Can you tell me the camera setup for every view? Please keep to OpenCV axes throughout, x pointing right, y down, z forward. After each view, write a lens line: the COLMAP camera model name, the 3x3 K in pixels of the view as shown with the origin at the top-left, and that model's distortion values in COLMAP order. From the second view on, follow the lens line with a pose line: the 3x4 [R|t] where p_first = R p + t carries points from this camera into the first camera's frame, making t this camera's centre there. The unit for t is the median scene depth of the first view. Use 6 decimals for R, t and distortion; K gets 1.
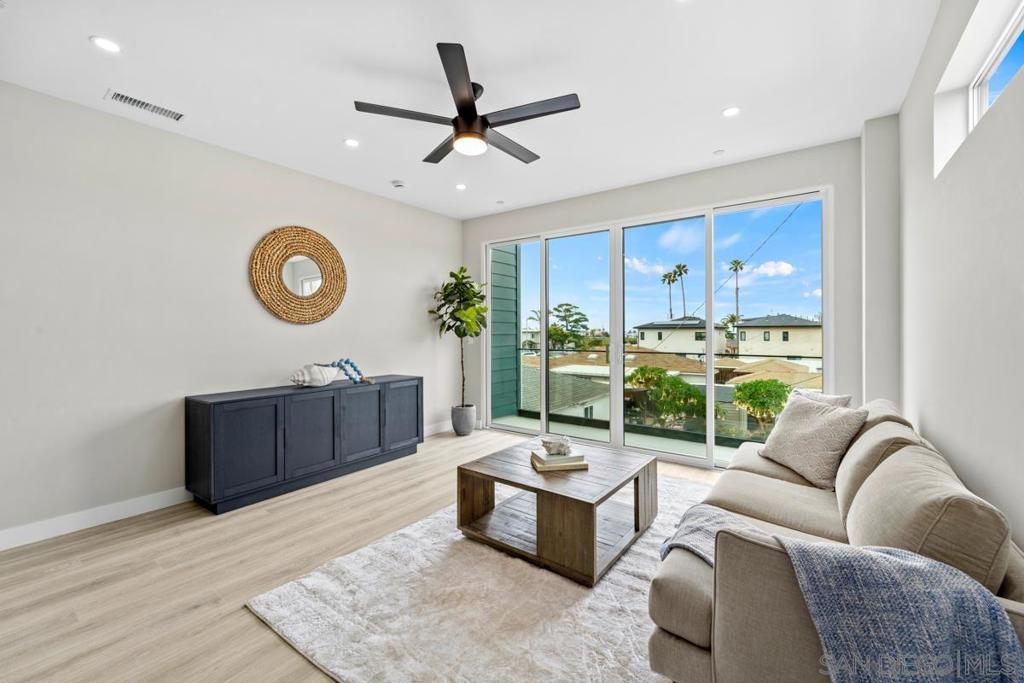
lens RADIAL K [[420.1, 0, 504.0], [0, 420.1, 329.4], [0, 0, 1]] dist [-0.009455, -0.000442]
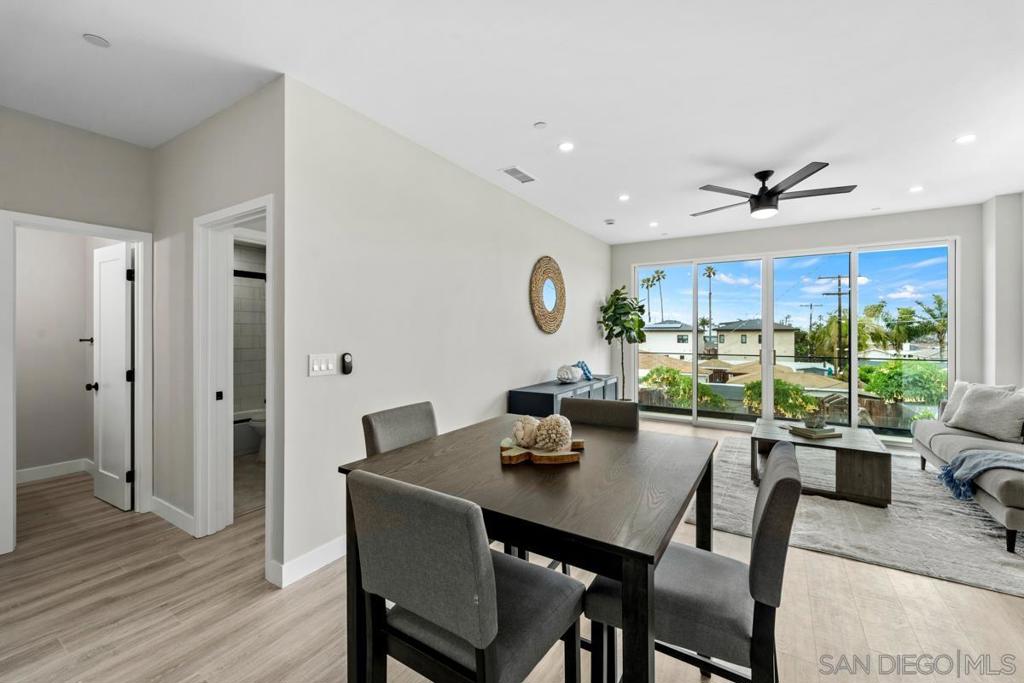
lens RADIAL K [[420.1, 0, 495.4], [0, 420.1, 330.6], [0, 0, 1]] dist [-0.009455, -0.000442]
pose [[0.998221, 0.006027, 0.059324, -0.432526], [-0.006033, 0.999982, -0.000080, -0.012472], [-0.059324, -0.000279, 0.998239, -0.151647]]
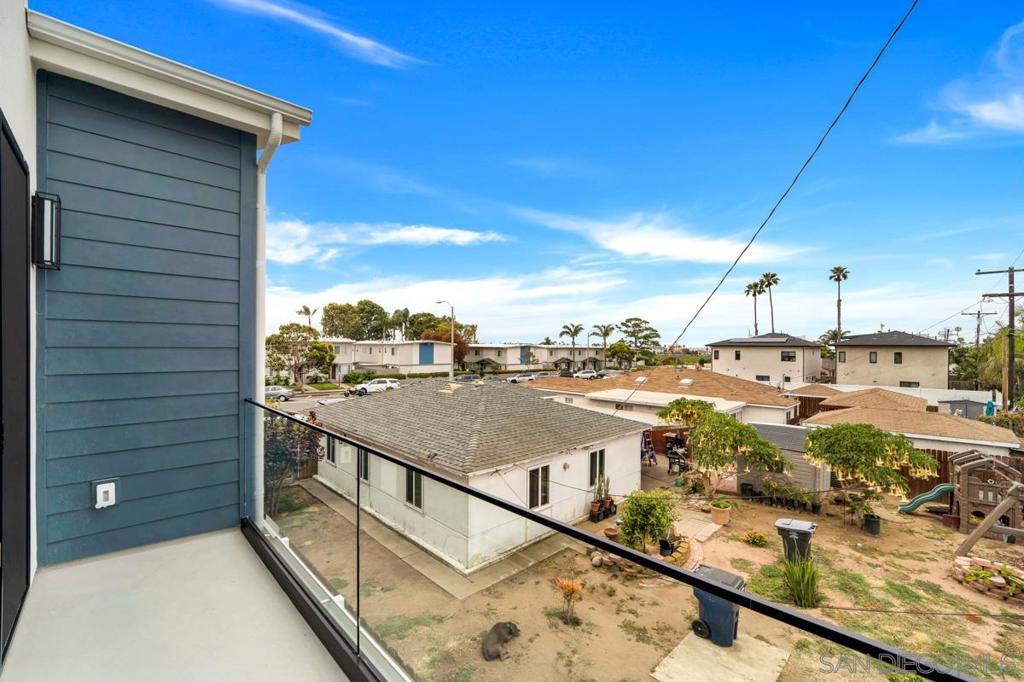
lens RADIAL K [[420.1, 0, 523.6], [0, 420.1, 359.9], [0, 0, 1]] dist [-0.009455, -0.000442]
pose [[0.989170, 0.014601, -0.146045, 0.458257], [-0.009205, 0.999252, 0.037553, -0.025487], [0.146484, -0.035802, 0.988565, 0.596615]]
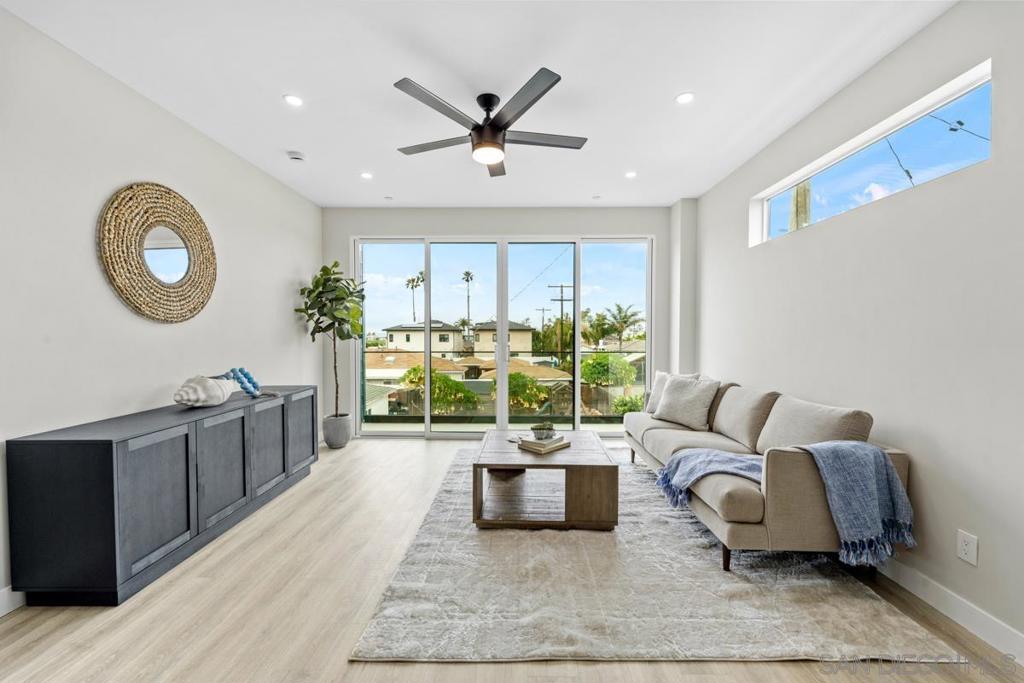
lens RADIAL K [[420.1, 0, 507.8], [0, 420.1, 342.9], [0, 0, 1]] dist [-0.009455, -0.000442]
pose [[0.812567, -0.010469, 0.582774, -0.258495], [-0.005186, 0.999669, 0.025190, 0.000662], [-0.582845, -0.023490, 0.812244, 0.046642]]
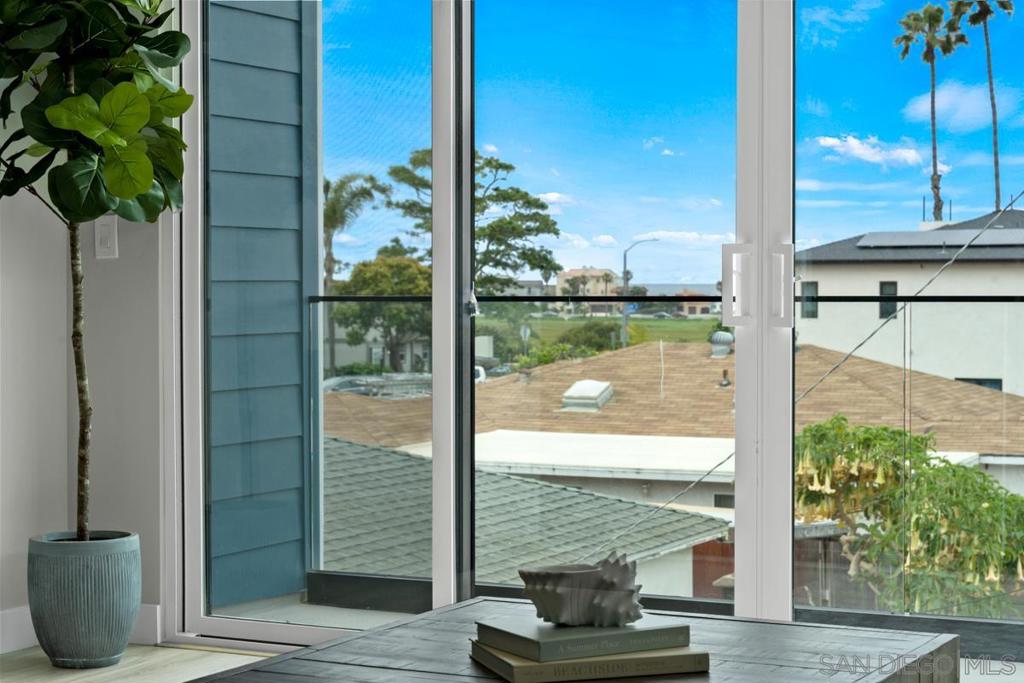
lens RADIAL K [[2074.1, 0, 509.8], [0, 2074.1, 339.2], [0, 0, 1]] dist [0.075218, 0.000000]
pose [[0.984138, -0.005480, 0.177319, -0.055382], [0.000375, 0.999585, 0.028807, 0.037689], [-0.177404, -0.028283, 0.983732, -0.089799]]
